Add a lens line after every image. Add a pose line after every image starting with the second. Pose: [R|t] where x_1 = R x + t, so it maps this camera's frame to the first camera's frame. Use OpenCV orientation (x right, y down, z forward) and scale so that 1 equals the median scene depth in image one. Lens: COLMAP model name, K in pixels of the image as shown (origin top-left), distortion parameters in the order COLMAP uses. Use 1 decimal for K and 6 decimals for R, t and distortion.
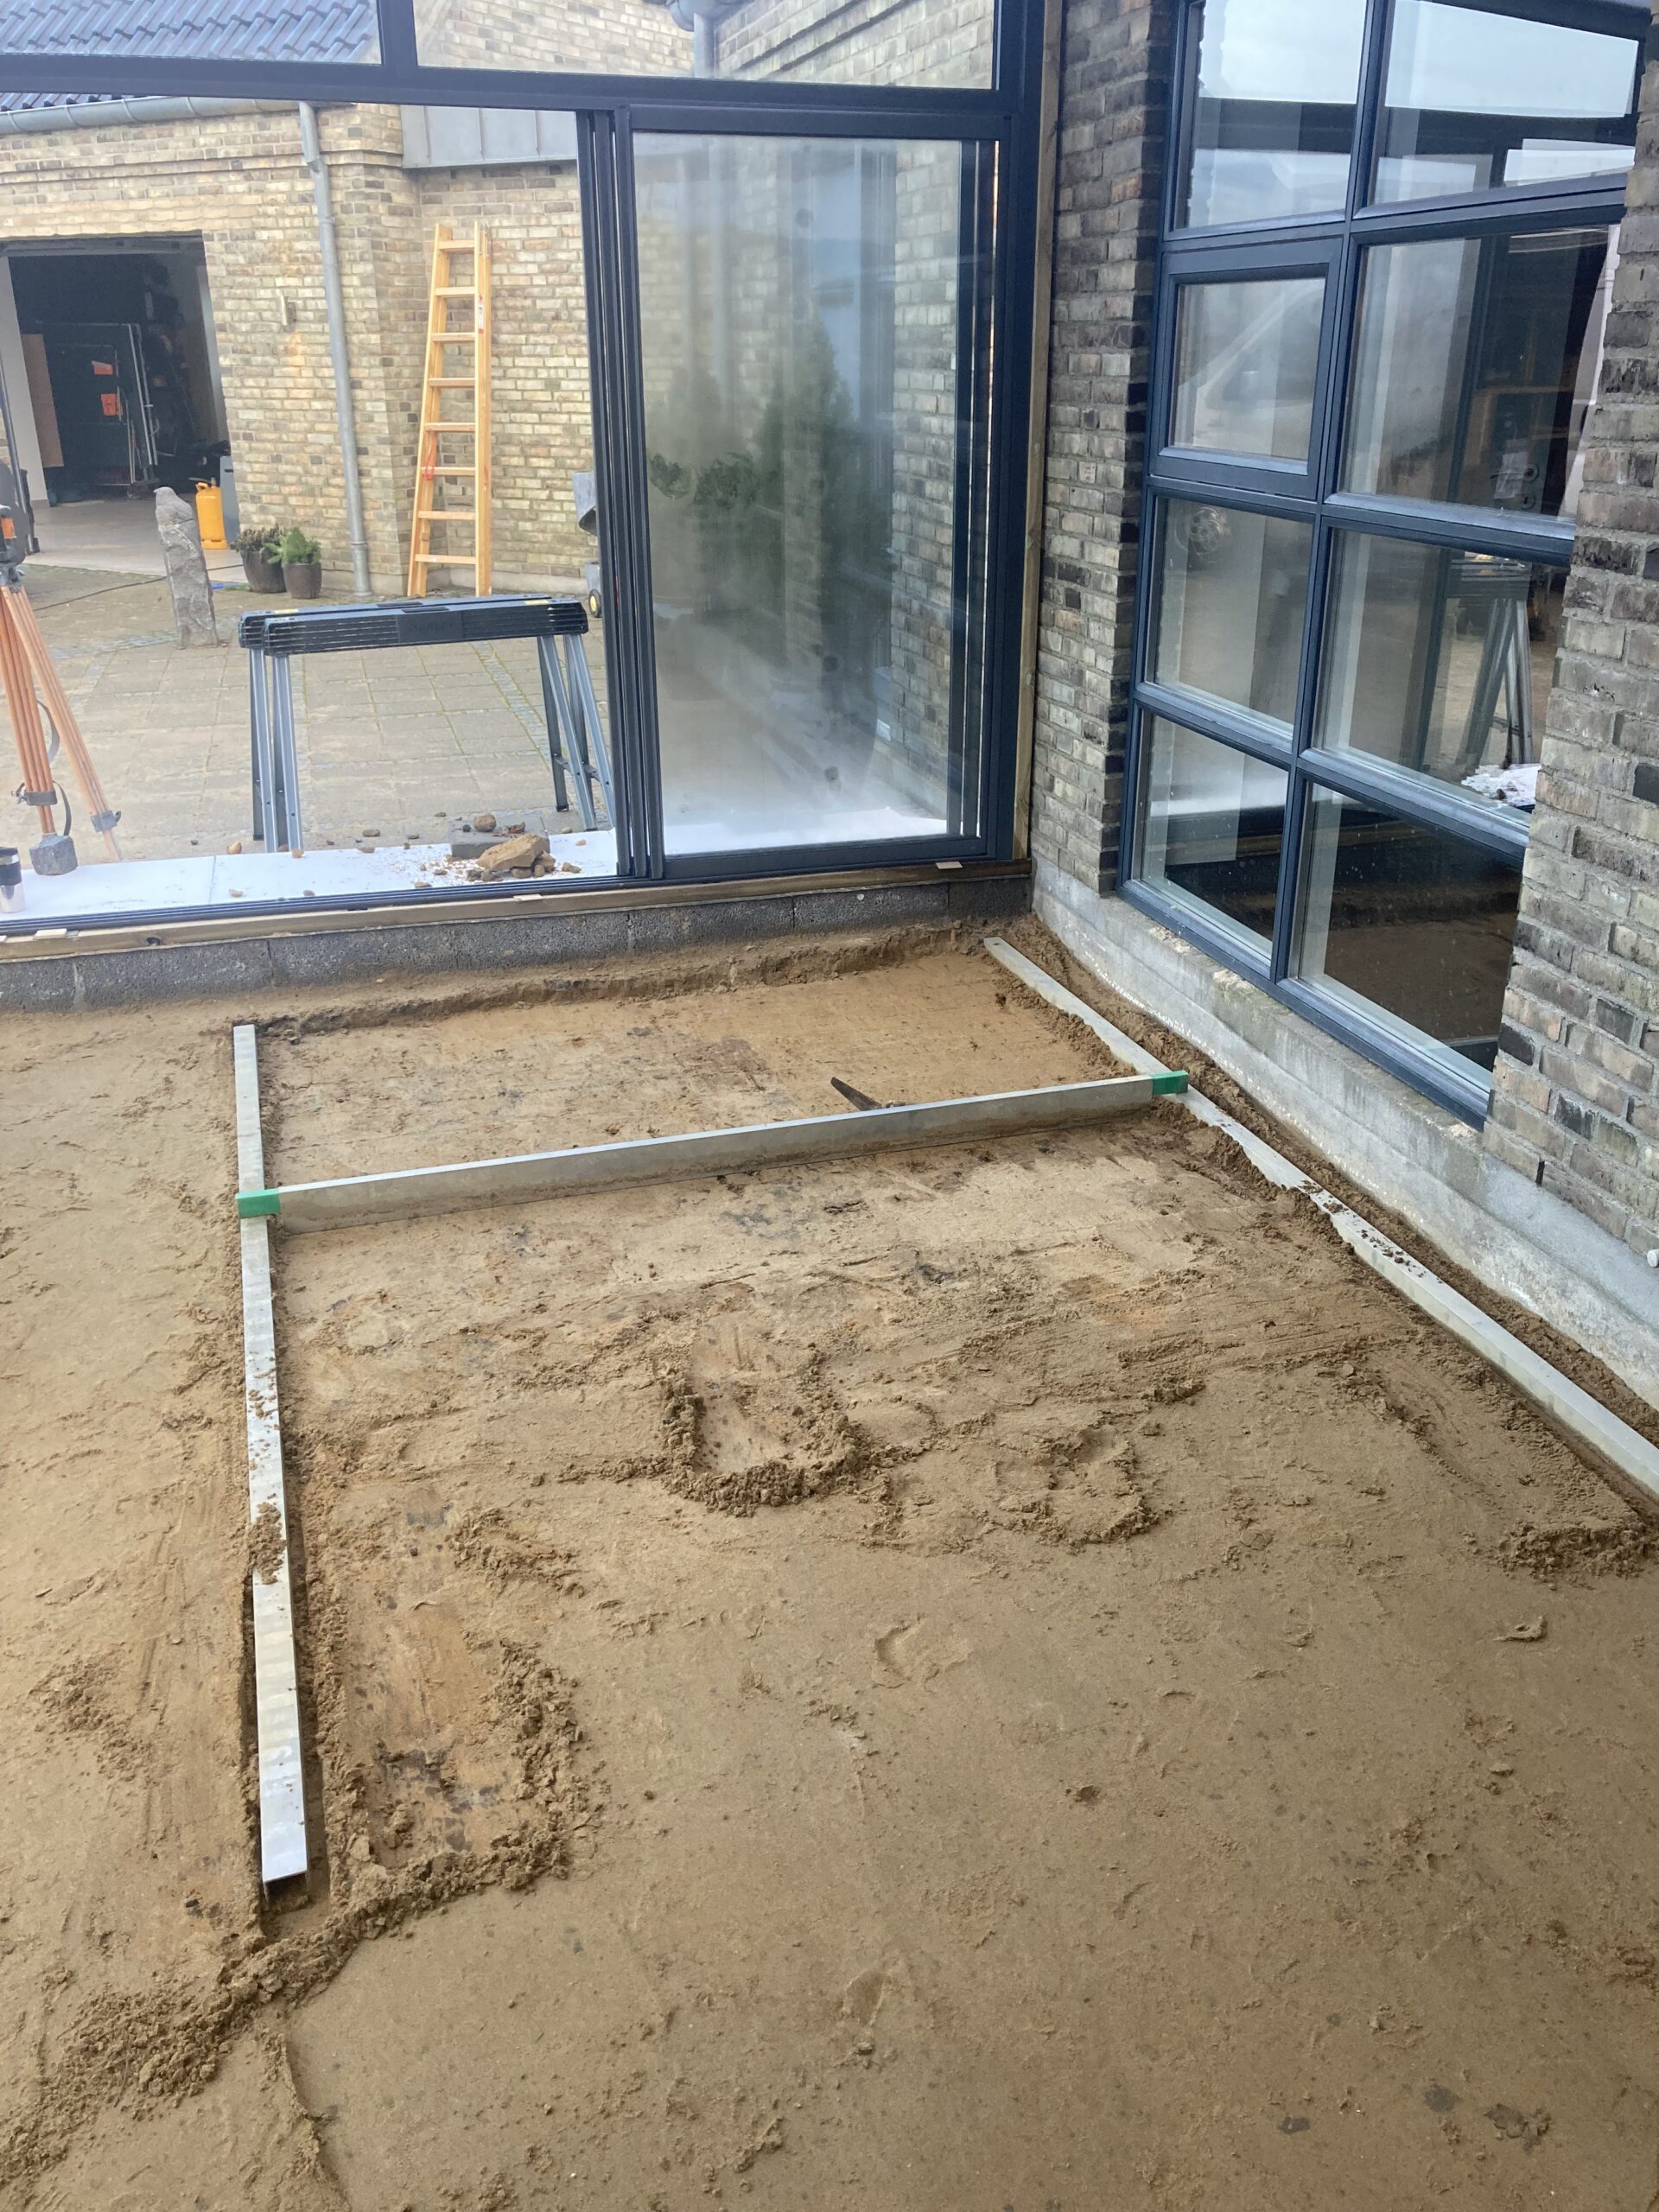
lens RADIAL K [[1807.5, 0, 841.9], [0, 1807.5, 1090.0], [0, 0, 1]] dist [0.025631, -0.006137]
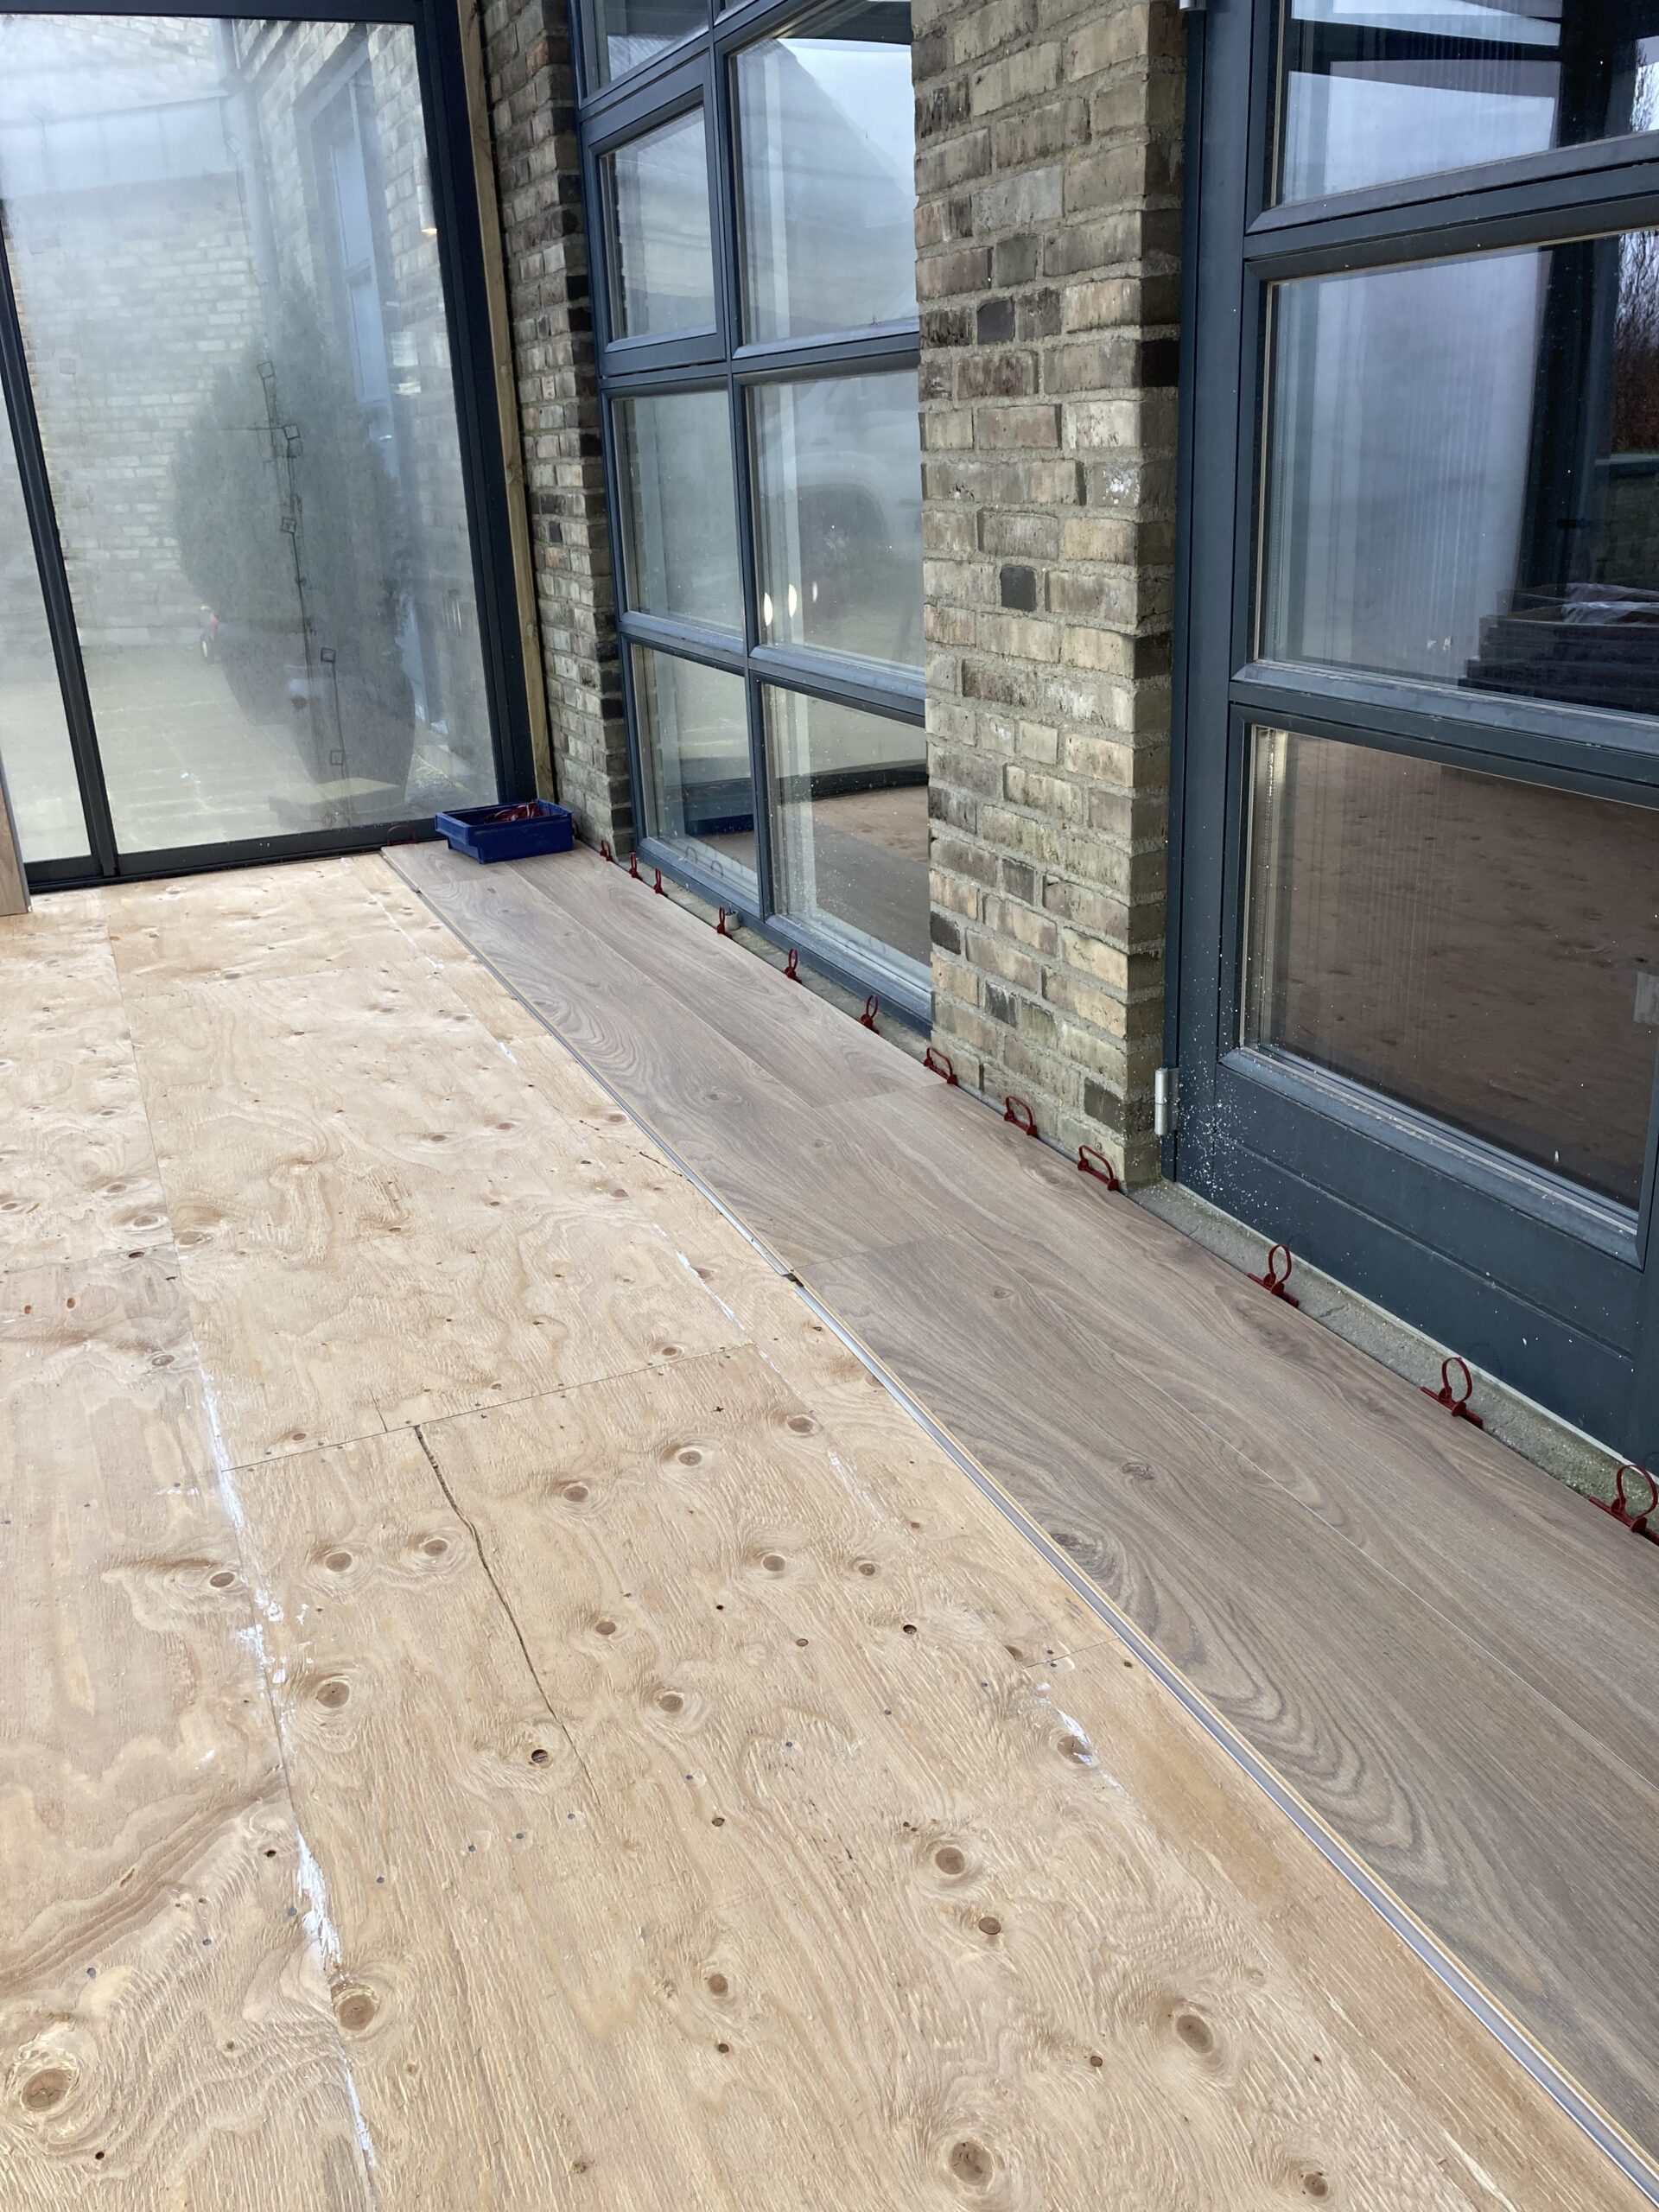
lens RADIAL K [[1807.5, 0, 828.2], [0, 1807.5, 1095.9], [0, 0, 1]] dist [0.025631, -0.006137]
pose [[0.991528, -0.079850, 0.102454, 0.151397], [0.084143, 0.995718, -0.038283, 0.054317], [-0.098959, 0.046579, 0.994001, 0.108584]]
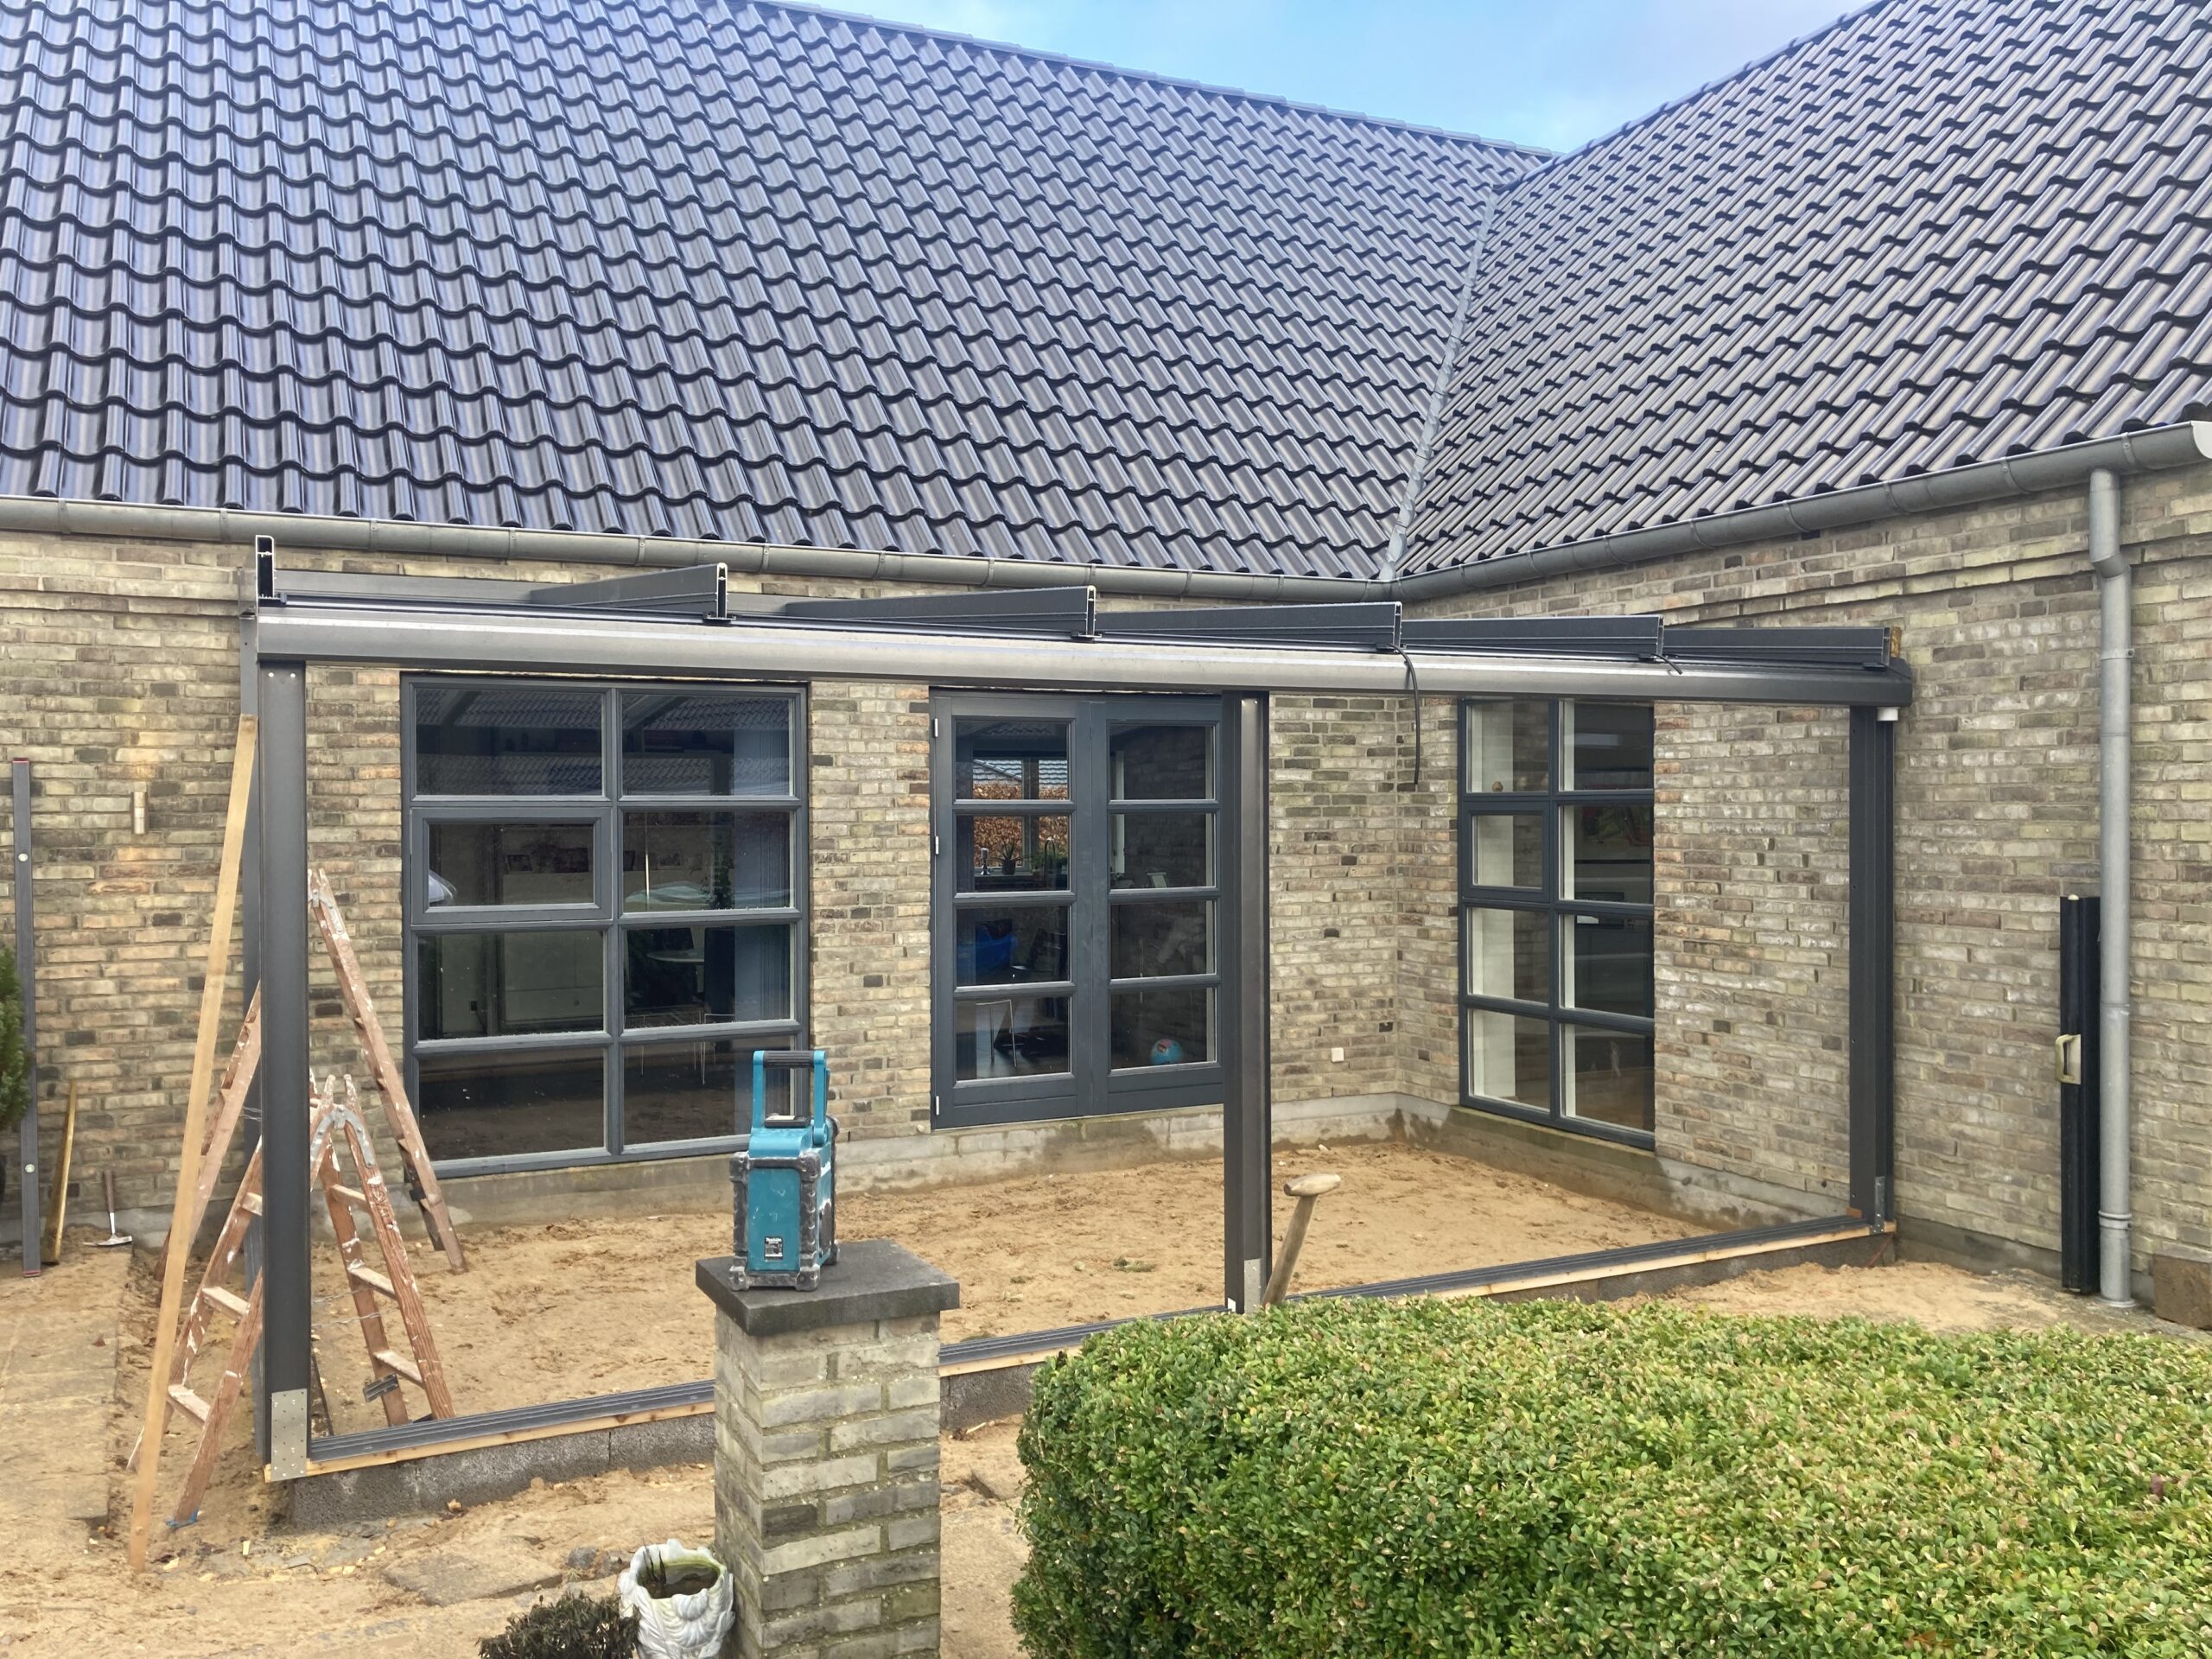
lens RADIAL K [[1807.5, 0, 1103.9], [0, 1807.5, 815.5], [0, 0, 1]] dist [0.025631, -0.006137]
pose [[-0.162451, 0.000051, 0.986717, -1.533571], [0.381470, 0.922249, 0.062757, -0.276031], [-0.909995, 0.386597, -0.149840, 0.589763]]
